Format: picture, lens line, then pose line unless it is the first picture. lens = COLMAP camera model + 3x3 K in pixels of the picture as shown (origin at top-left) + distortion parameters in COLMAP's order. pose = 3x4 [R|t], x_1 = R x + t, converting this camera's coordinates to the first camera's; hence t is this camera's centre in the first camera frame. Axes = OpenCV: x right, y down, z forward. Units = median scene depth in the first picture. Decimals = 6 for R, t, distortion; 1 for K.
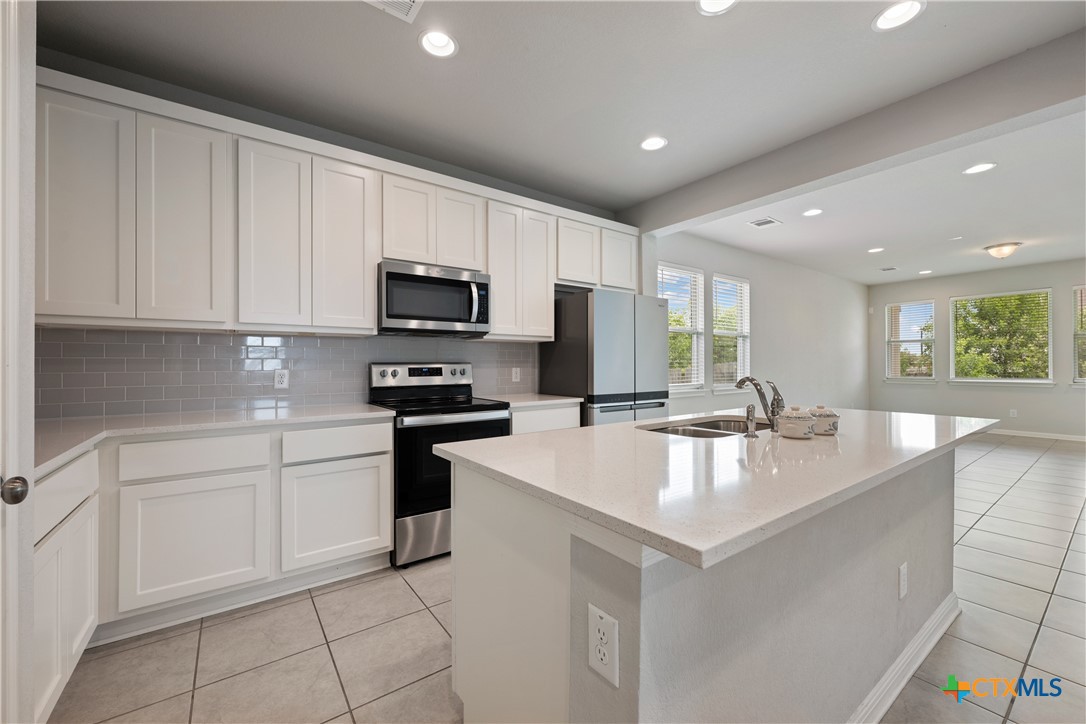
lens RADIAL K [[430.5, 0, 553.5], [0, 430.5, 362.7], [0, 0, 1]] dist [-0.002646, 0.000302]
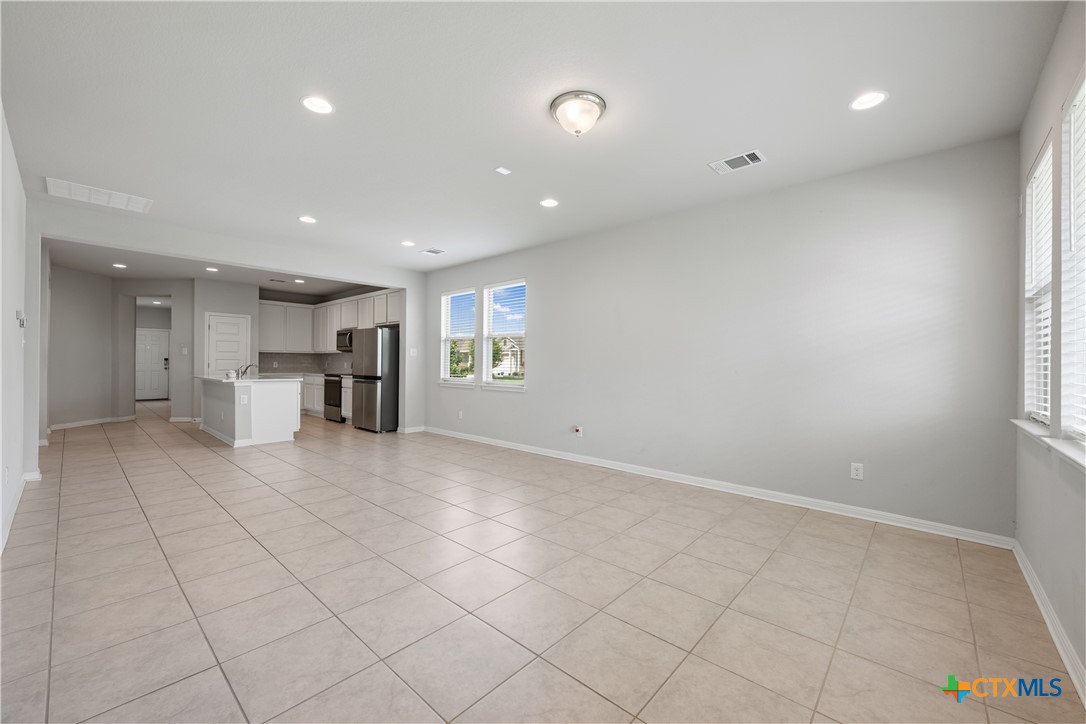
lens RADIAL K [[430.5, 0, 541.3], [0, 430.5, 362.5], [0, 0, 1]] dist [-0.002646, 0.000302]
pose [[0.197196, 0.002387, -0.980361, 2.738836], [-0.007062, 0.999975, 0.001014, -0.002101], [0.980339, 0.006723, 0.197208, 1.618078]]
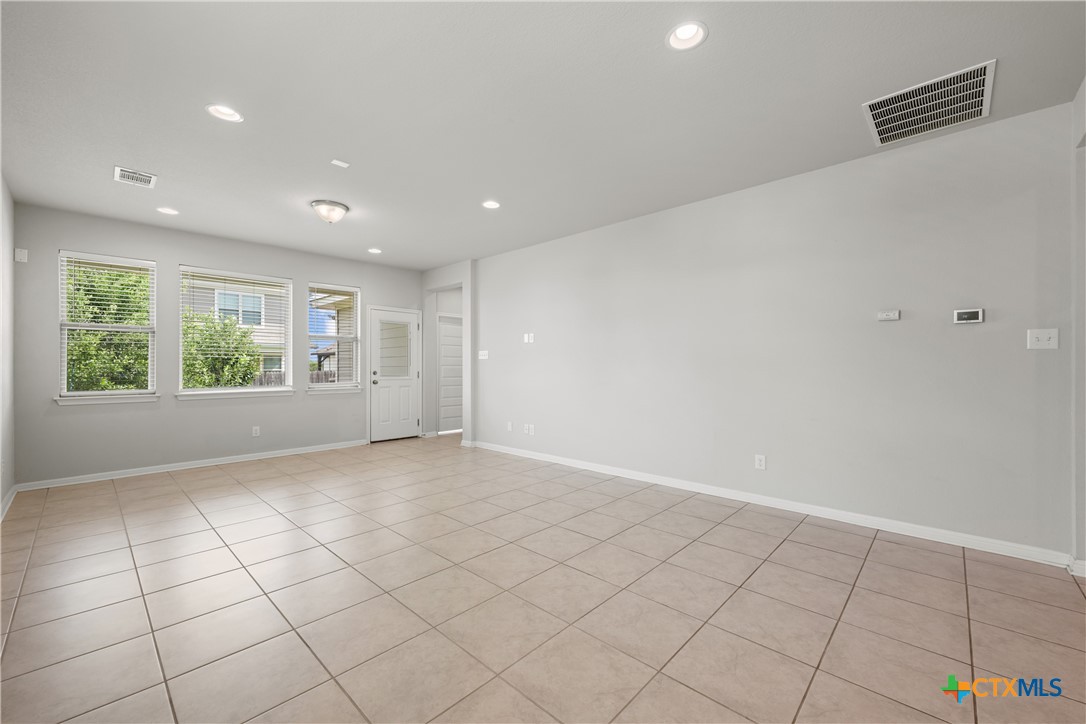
lens RADIAL K [[430.5, 0, 537.4], [0, 430.5, 366.3], [0, 0, 1]] dist [-0.002646, 0.000302]
pose [[-0.170132, 0.005447, 0.985406, 0.487432], [-0.001620, 0.999982, -0.005807, 0.008181], [-0.985420, -0.002585, -0.170120, 1.438968]]
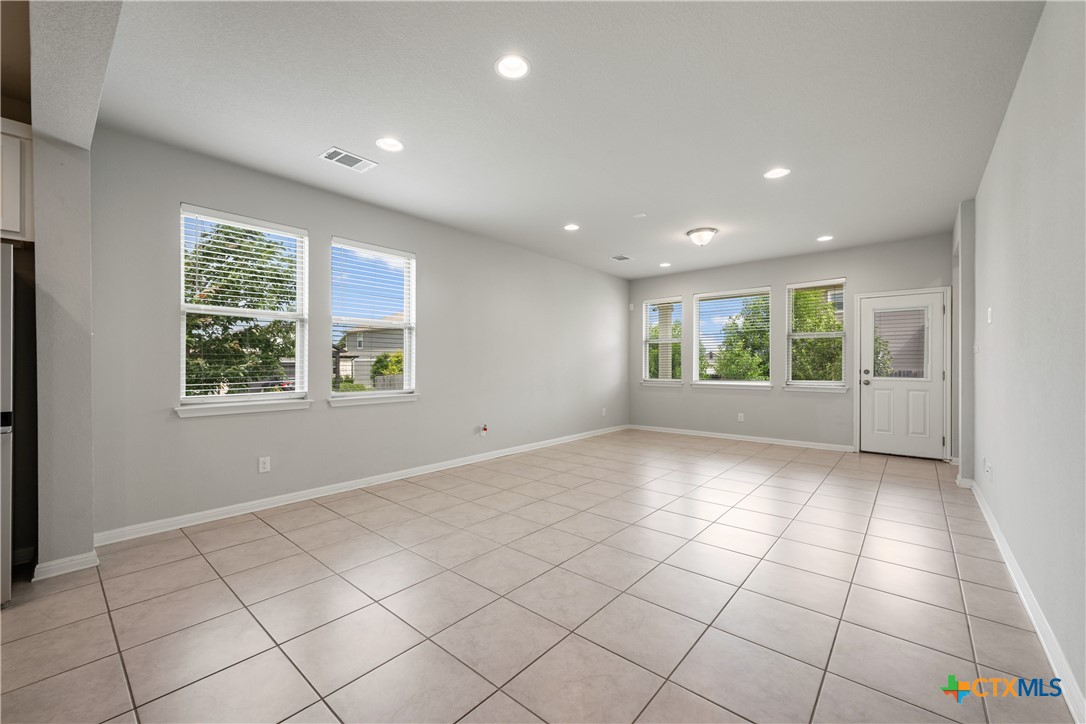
lens RADIAL K [[430.5, 0, 545.8], [0, 430.5, 367.7], [0, 0, 1]] dist [-0.002646, 0.000302]
pose [[0.973983, 0.002578, 0.226607, 0.982529], [-0.005017, 0.999935, 0.010190, 0.000410], [-0.226566, -0.011062, 0.973933, 0.383764]]
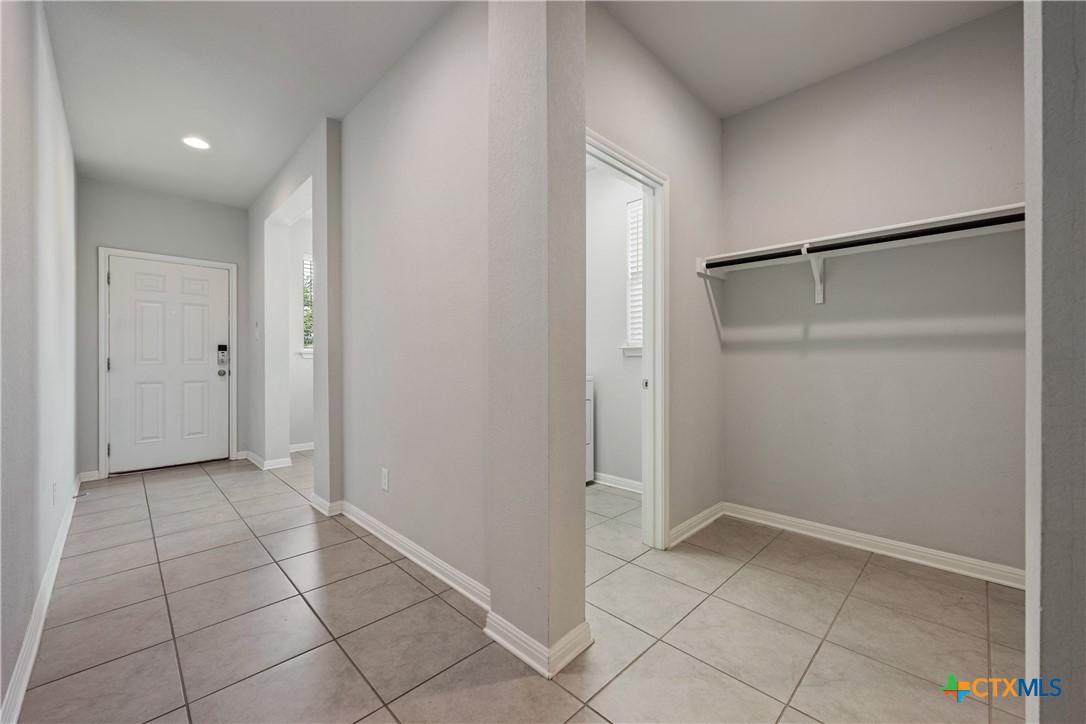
lens RADIAL K [[430.5, 0, 542.3], [0, 430.5, 362.7], [0, 0, 1]] dist [-0.002646, 0.000302]
pose [[0.133949, 0.006797, -0.990965, -0.449711], [0.001856, 0.999973, 0.007109, 0.040162], [0.990987, -0.002791, 0.133933, -0.232528]]
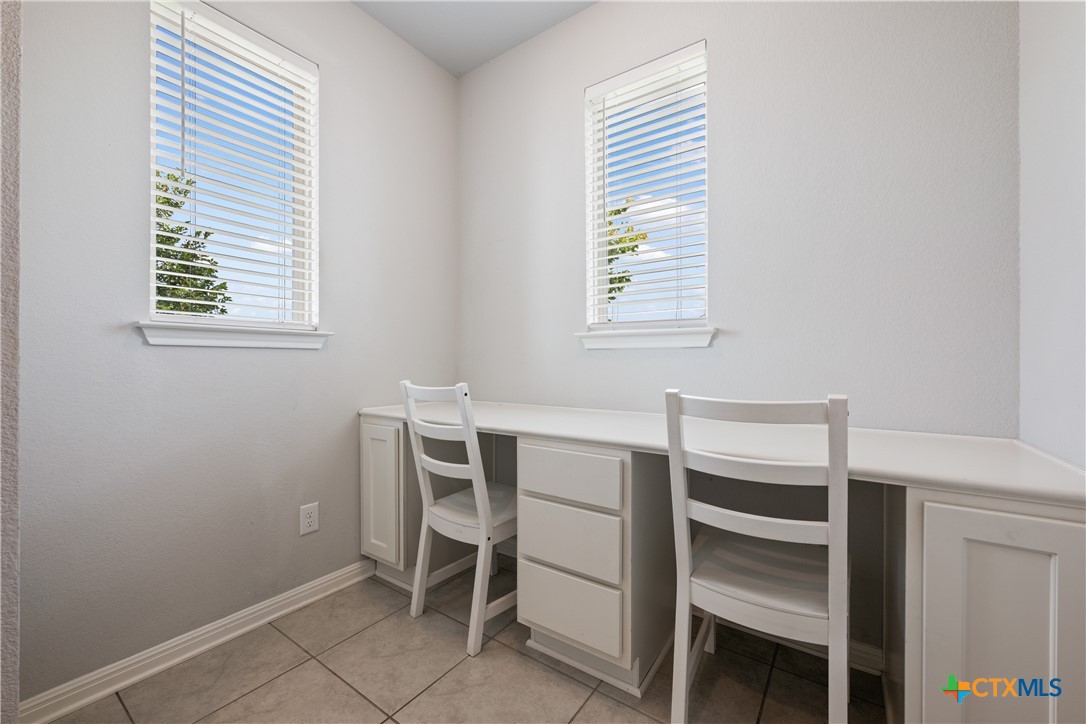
lens RADIAL K [[430.5, 0, 537.6], [0, 430.5, 361.8], [0, 0, 1]] dist [-0.002646, 0.000302]
pose [[0.298566, 0.003948, -0.954381, -1.643769], [0.005389, 0.999969, 0.005822, 0.051221], [0.954374, -0.006881, 0.298535, -0.660765]]
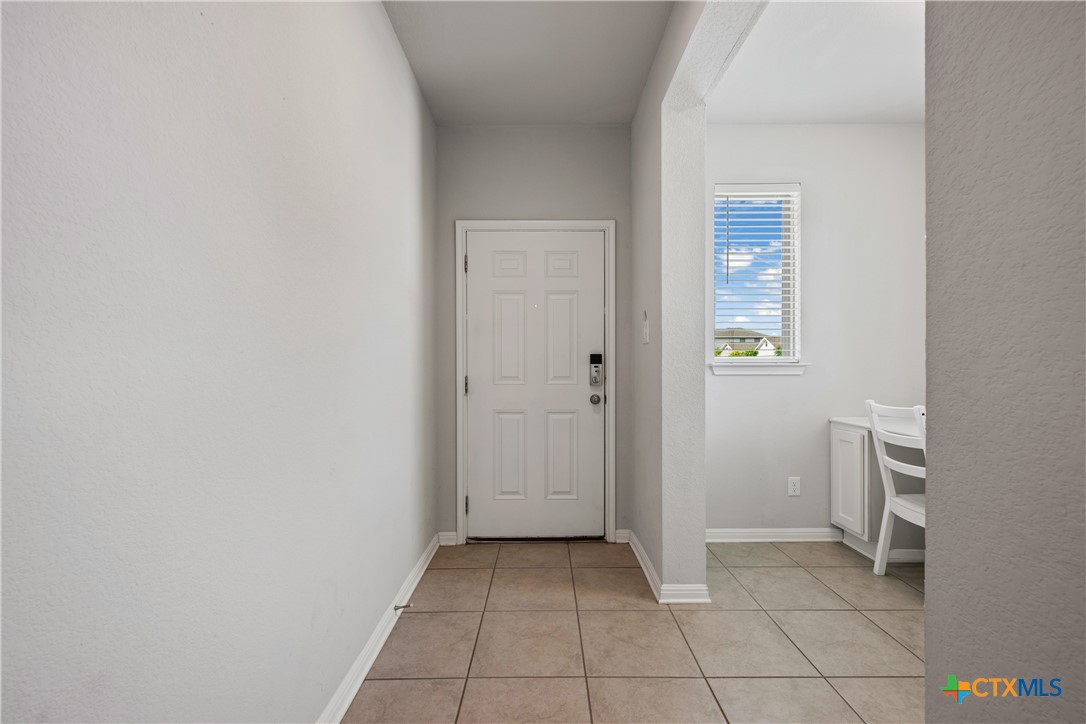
lens RADIAL K [[430.5, 0, 546.2], [0, 430.5, 368.3], [0, 0, 1]] dist [-0.002646, 0.000302]
pose [[-0.595925, 0.005671, -0.803020, -1.264754], [0.006333, 0.999977, 0.002363, 0.015259], [0.803015, -0.003678, -0.595948, -0.664684]]
